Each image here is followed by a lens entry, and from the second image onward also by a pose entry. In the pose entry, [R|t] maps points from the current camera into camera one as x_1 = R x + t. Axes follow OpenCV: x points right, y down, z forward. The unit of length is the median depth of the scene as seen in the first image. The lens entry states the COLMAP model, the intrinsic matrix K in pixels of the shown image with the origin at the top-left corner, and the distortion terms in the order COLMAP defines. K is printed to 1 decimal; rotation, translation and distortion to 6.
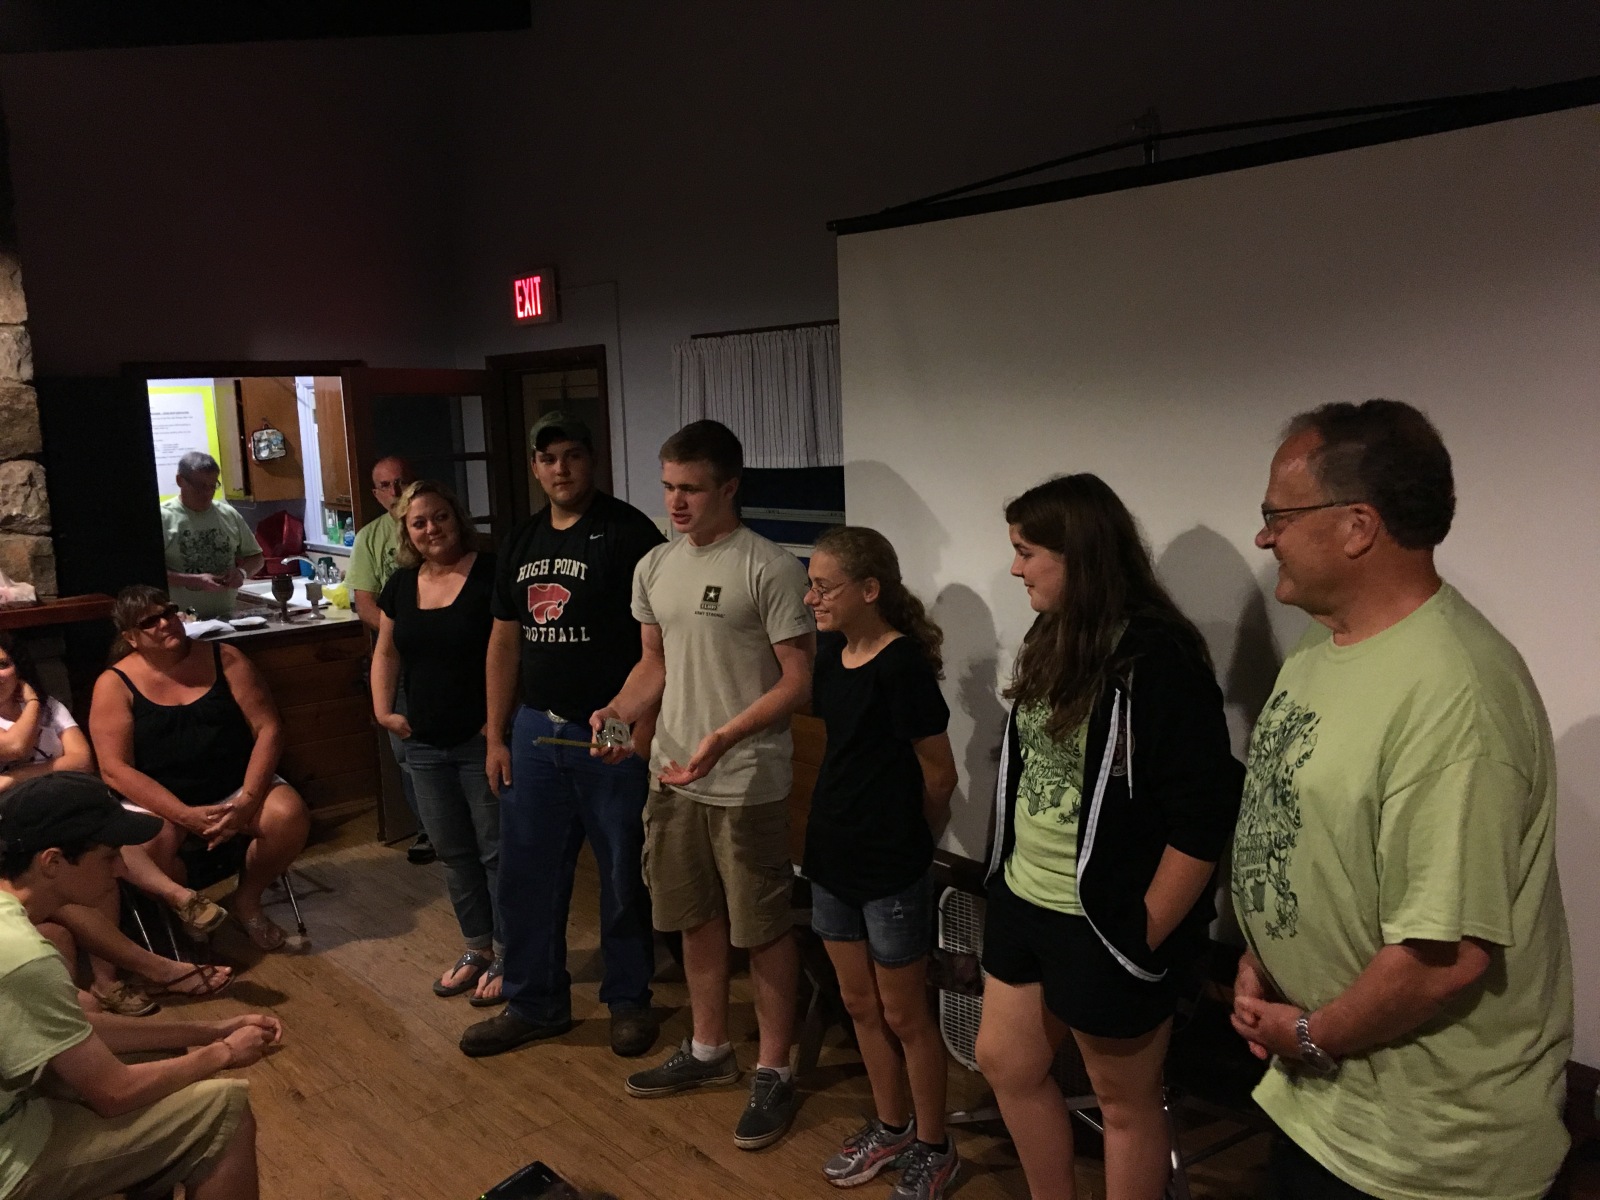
lens RADIAL K [[1352.3, 0, 800.0], [0, 1352.3, 600.0], [0, 0, 1]] dist [0.063100, -0.104928]
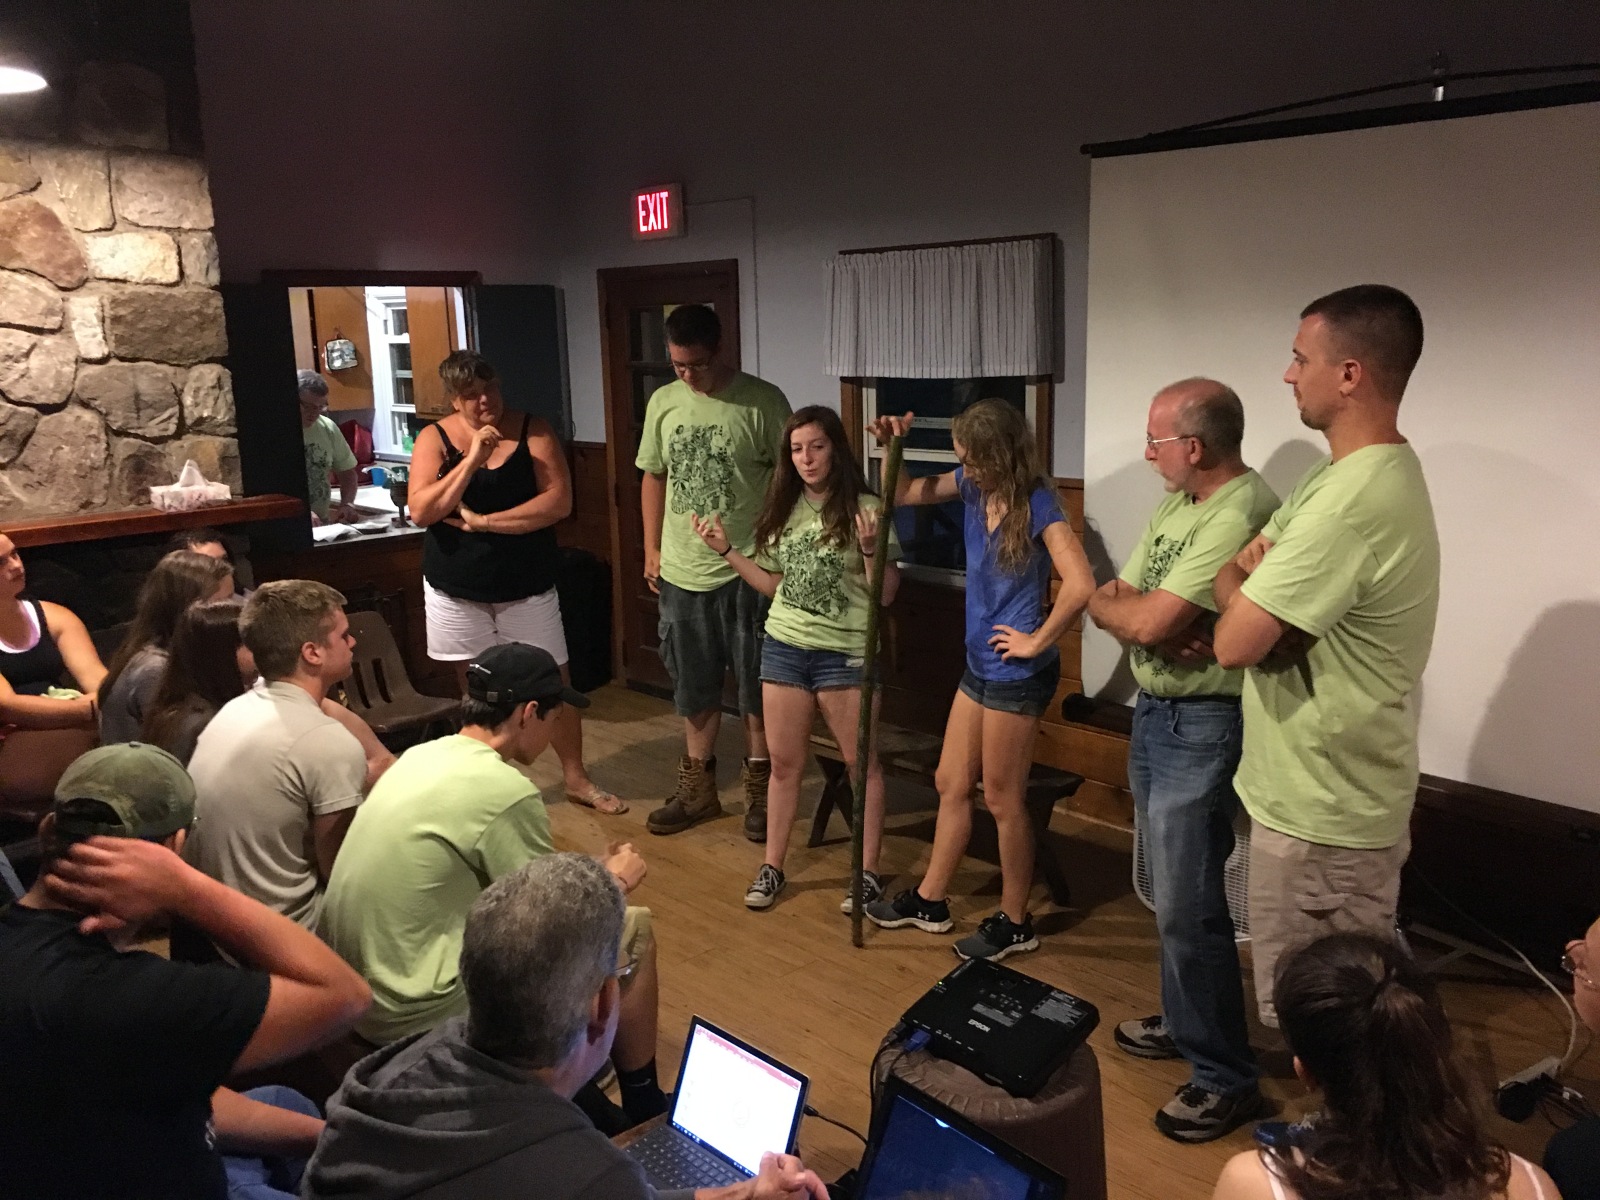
lens RADIAL K [[1352.3, 0, 800.0], [0, 1352.3, 600.0], [0, 0, 1]] dist [0.063100, -0.104928]
pose [[0.998272, -0.000032, 0.058754, -0.182910], [-0.003295, 0.998395, 0.056531, 0.016526], [-0.058662, -0.056627, 0.996671, -0.066734]]
